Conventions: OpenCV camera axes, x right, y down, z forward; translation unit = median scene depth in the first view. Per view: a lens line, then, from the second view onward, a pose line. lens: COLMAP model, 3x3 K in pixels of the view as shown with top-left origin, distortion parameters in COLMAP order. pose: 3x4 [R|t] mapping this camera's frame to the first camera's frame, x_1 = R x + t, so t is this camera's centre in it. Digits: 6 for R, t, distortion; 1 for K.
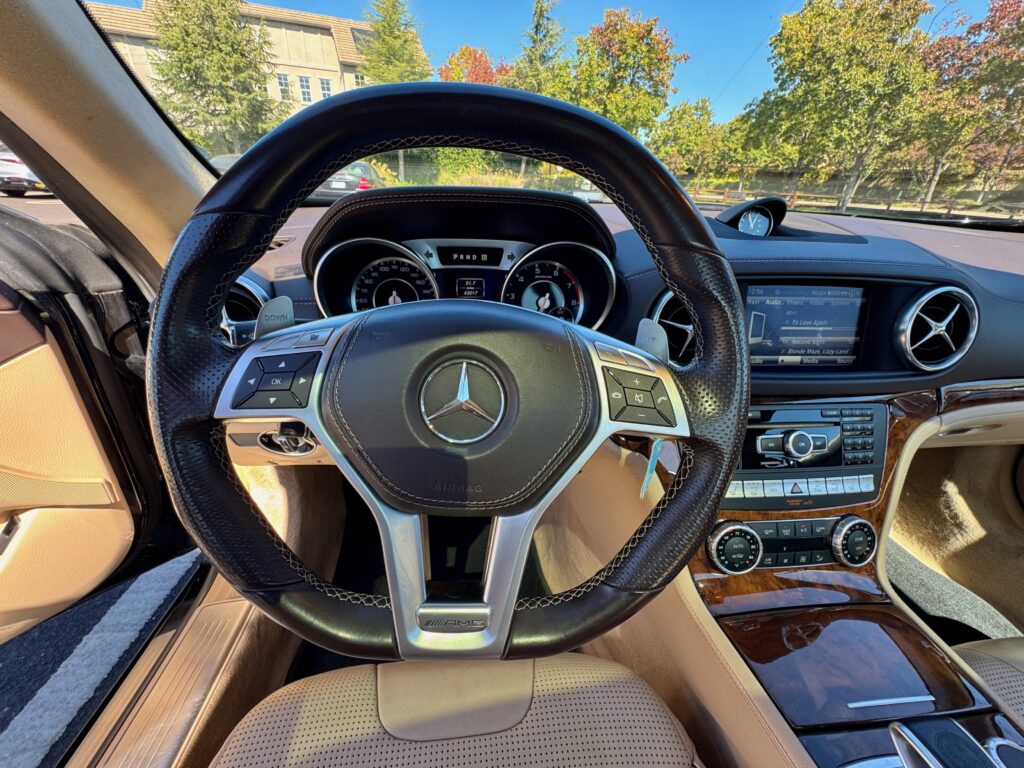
lens RADIAL K [[411.3, 0, 514.8], [0, 411.3, 387.0], [0, 0, 1]] dist [-0.004504, 0.000056]
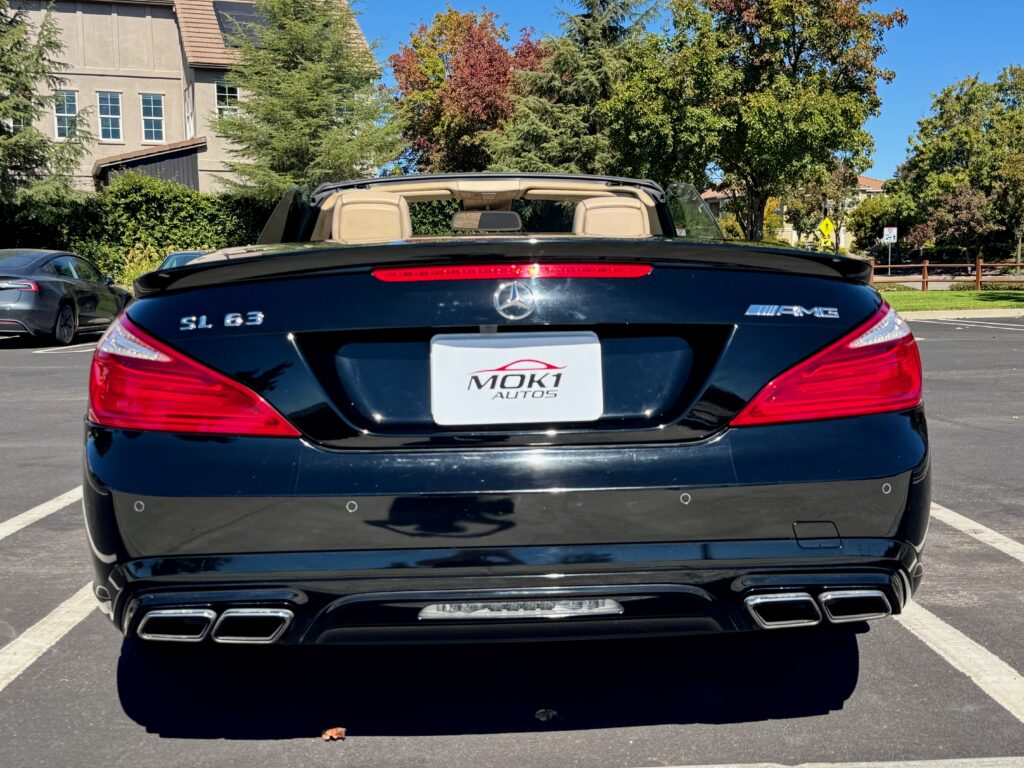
lens RADIAL K [[1192.4, 0, 515.5], [0, 1192.4, 405.3], [0, 0, 1]] dist [0.052338, 0.000000]
pose [[0.997023, -0.044208, -0.063165, 0.035084], [0.019669, 0.938012, -0.346043, 0.098896], [0.074548, 0.343771, 0.936090, -0.195172]]
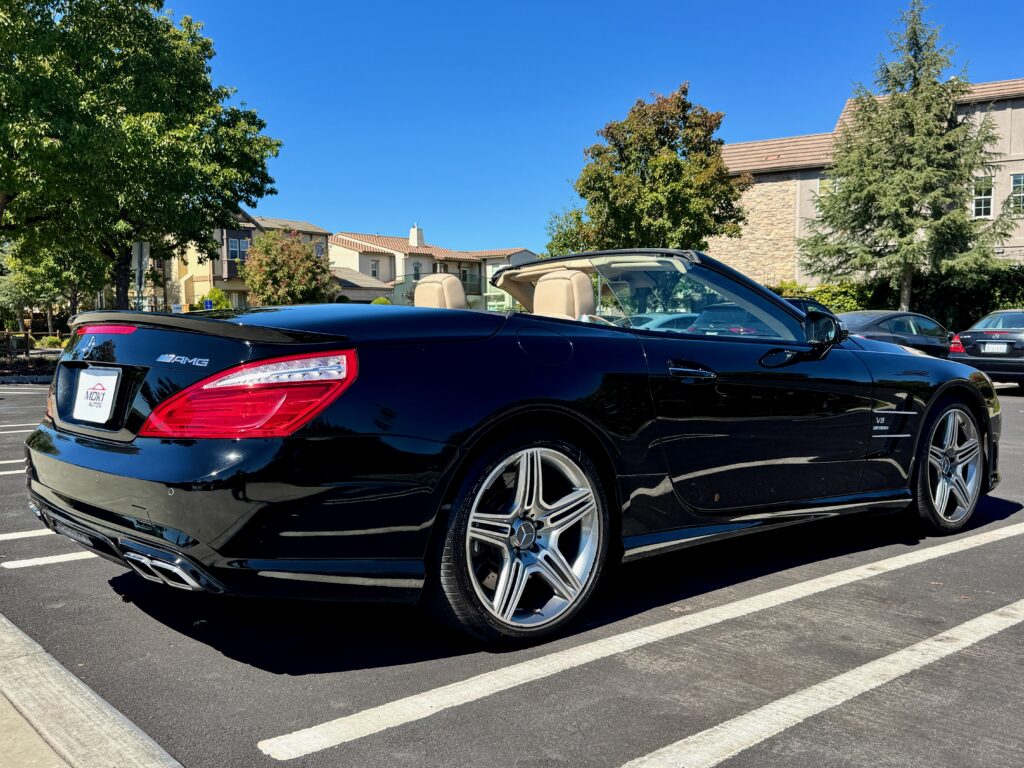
lens RADIAL K [[999.3, 0, 518.0], [0, 999.3, 389.8], [0, 0, 1]] dist [0.002747, 0.000000]
pose [[0.562303, 0.009992, -0.826871, 0.219314], [-0.351646, 0.907903, -0.228161, 0.065116], [0.748439, 0.419061, 0.514030, -0.110908]]
